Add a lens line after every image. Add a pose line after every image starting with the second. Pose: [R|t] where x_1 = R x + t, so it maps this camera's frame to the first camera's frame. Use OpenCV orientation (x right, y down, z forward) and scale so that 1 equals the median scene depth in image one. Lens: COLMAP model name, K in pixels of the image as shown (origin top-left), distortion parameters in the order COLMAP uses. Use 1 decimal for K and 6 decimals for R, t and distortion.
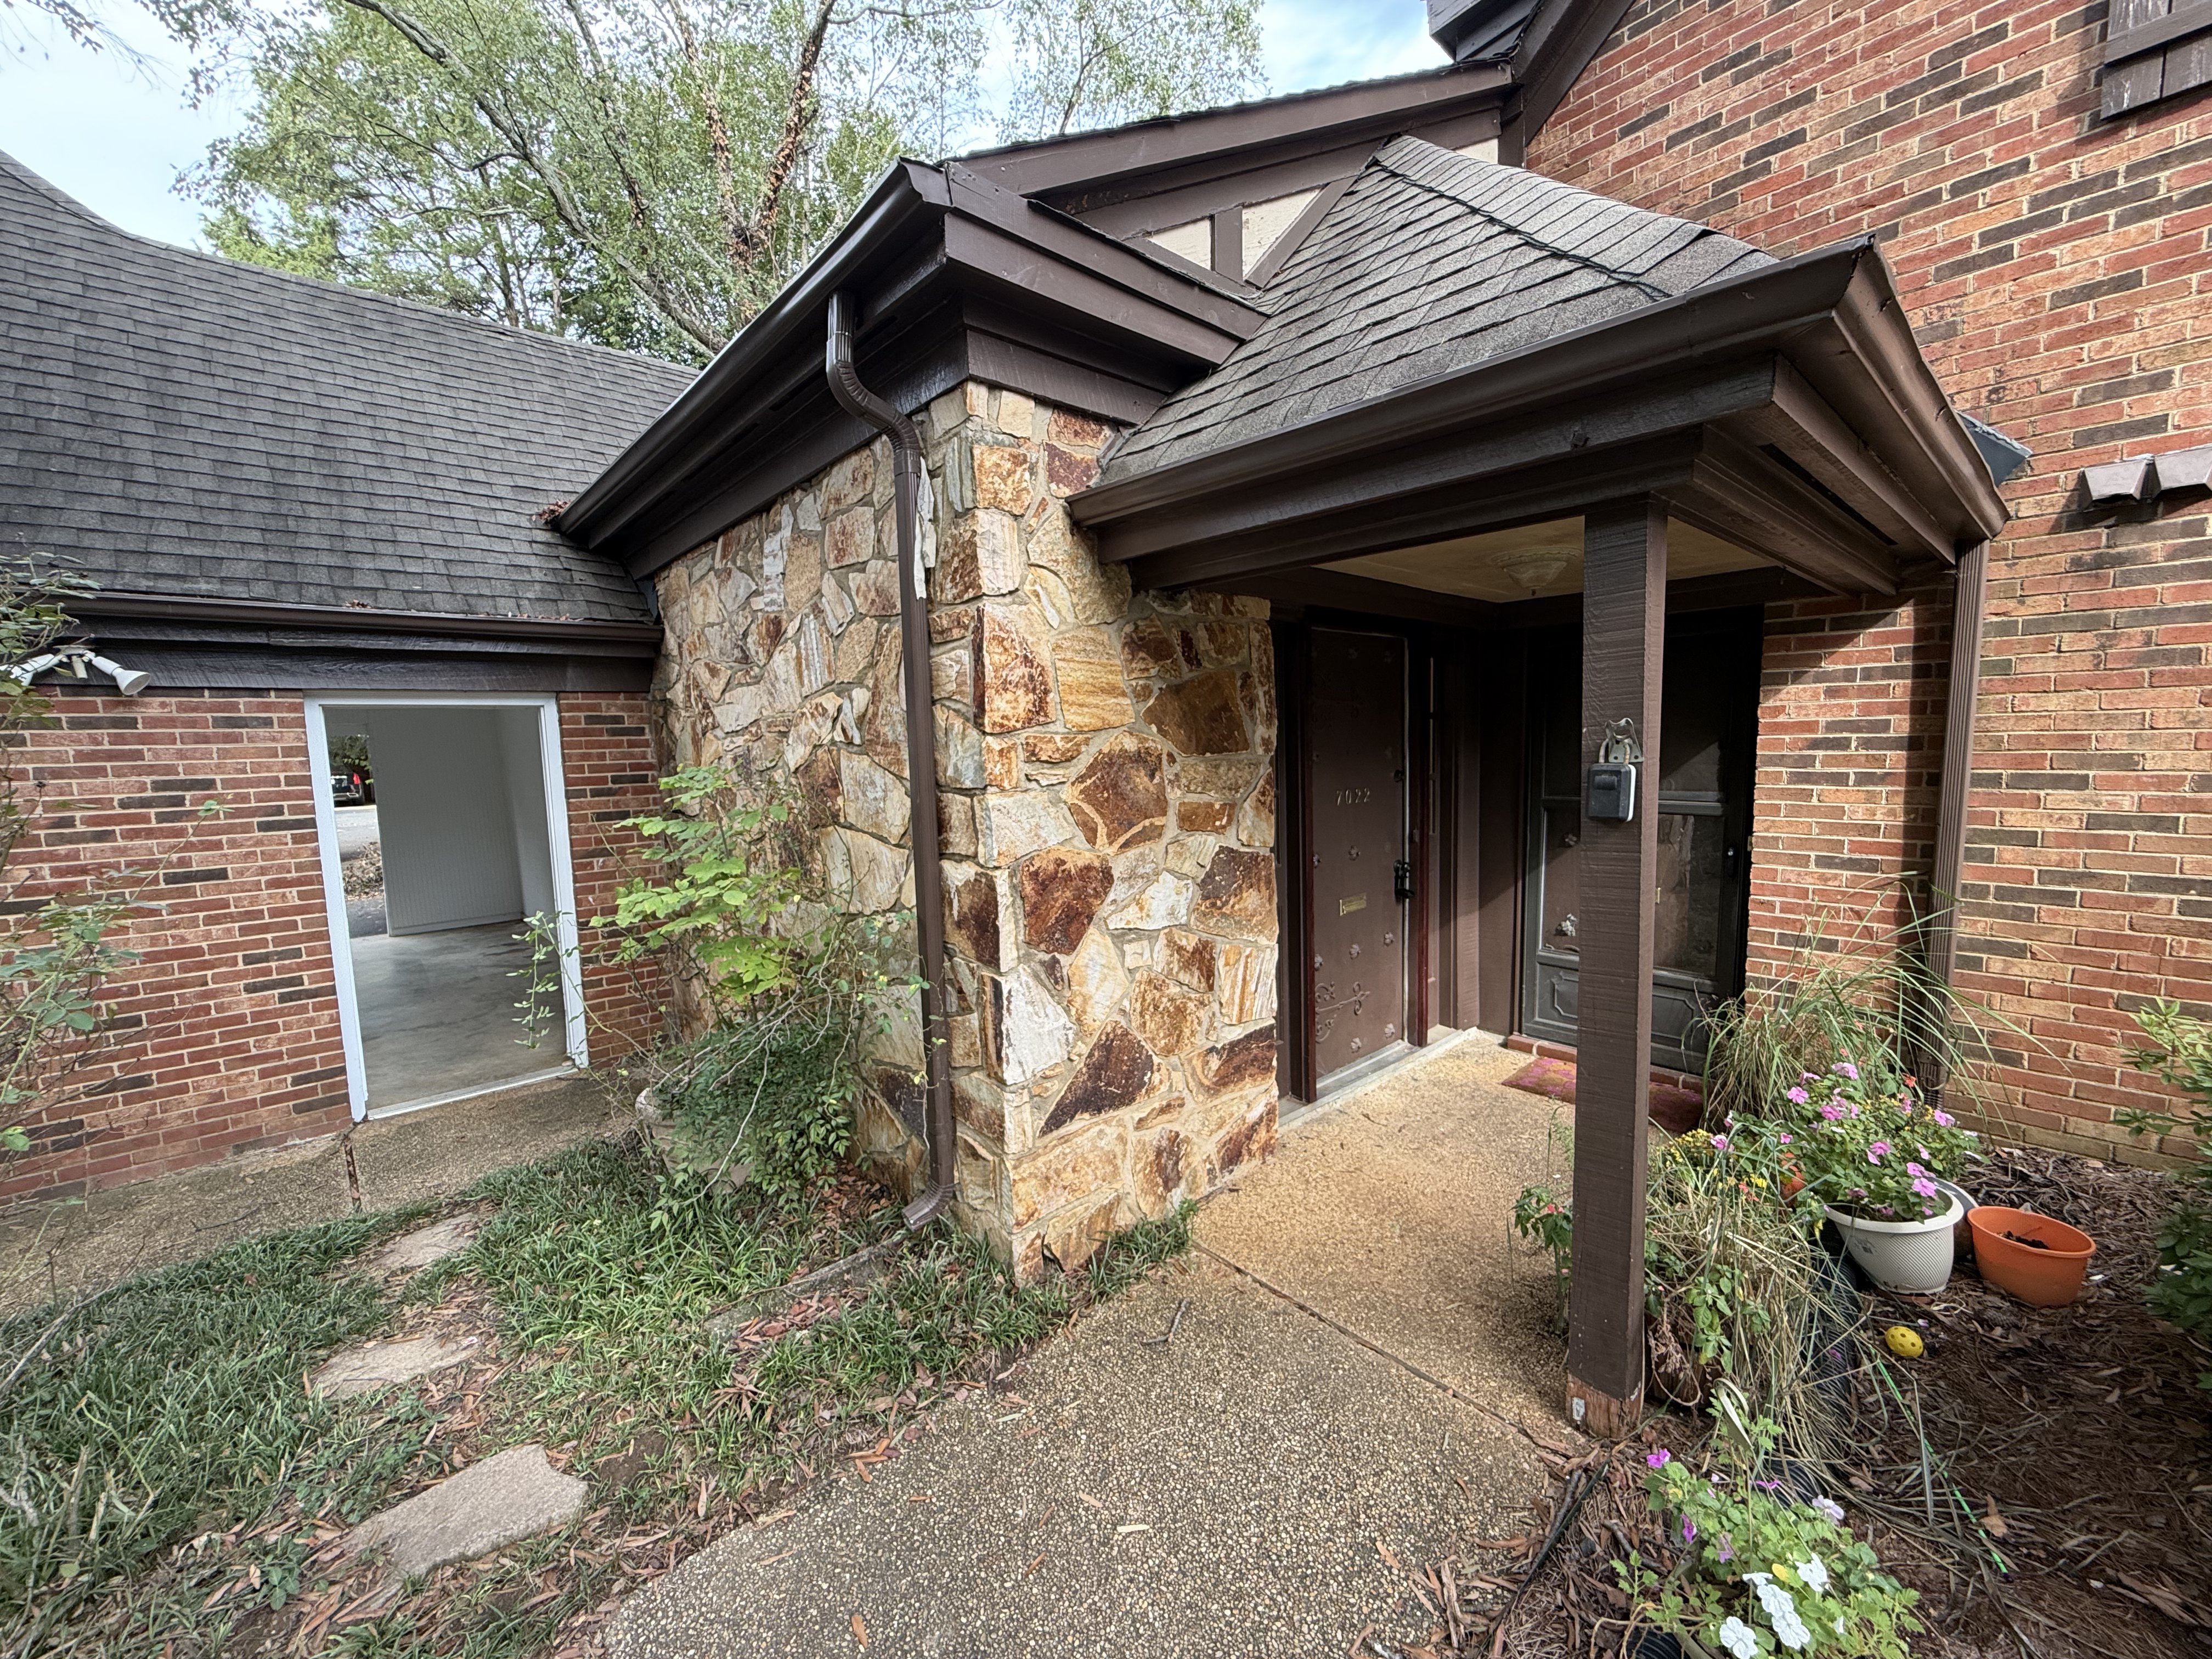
lens RADIAL K [[880.5, 0, 1102.9], [0, 880.5, 826.6], [0, 0, 1]] dist [0.002226, 0.000260]
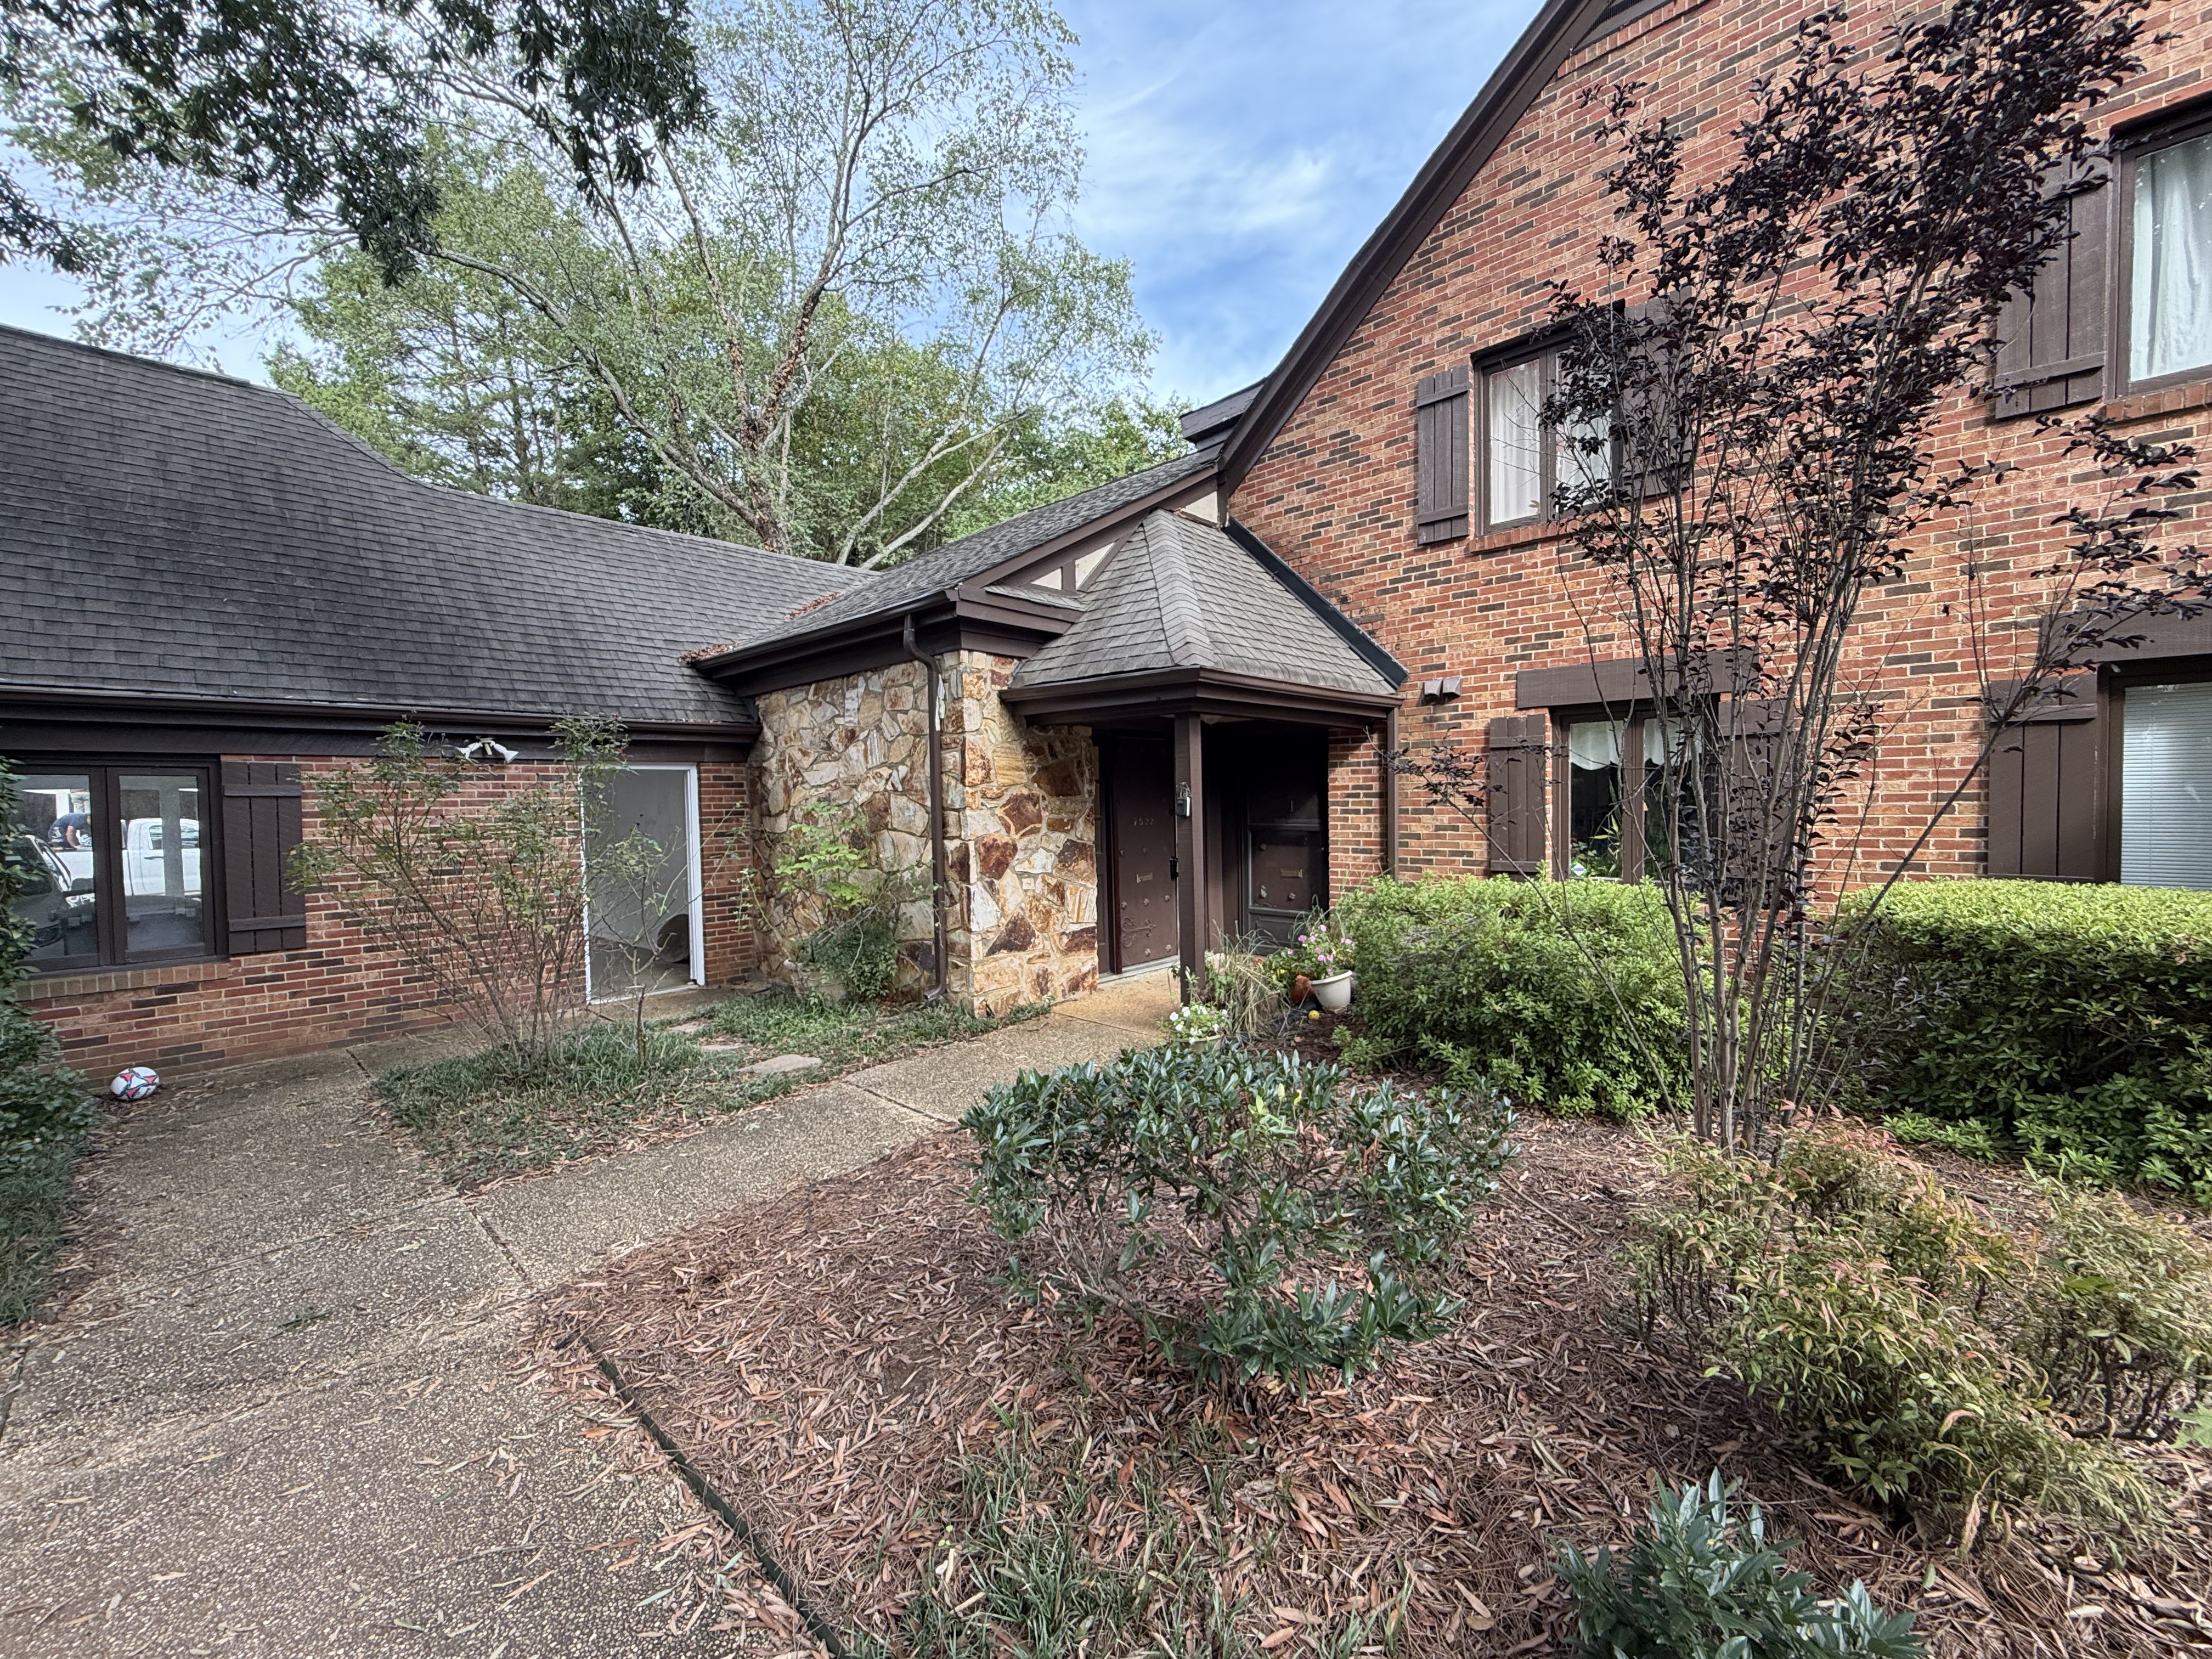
lens RADIAL K [[880.5, 0, 1101.0], [0, 880.5, 829.2], [0, 0, 1]] dist [0.002226, 0.000260]
pose [[0.995824, 0.004639, 0.091171, 0.017978], [0.001482, 0.997755, -0.066959, 0.155177], [-0.091277, 0.066814, 0.993582, -1.271532]]
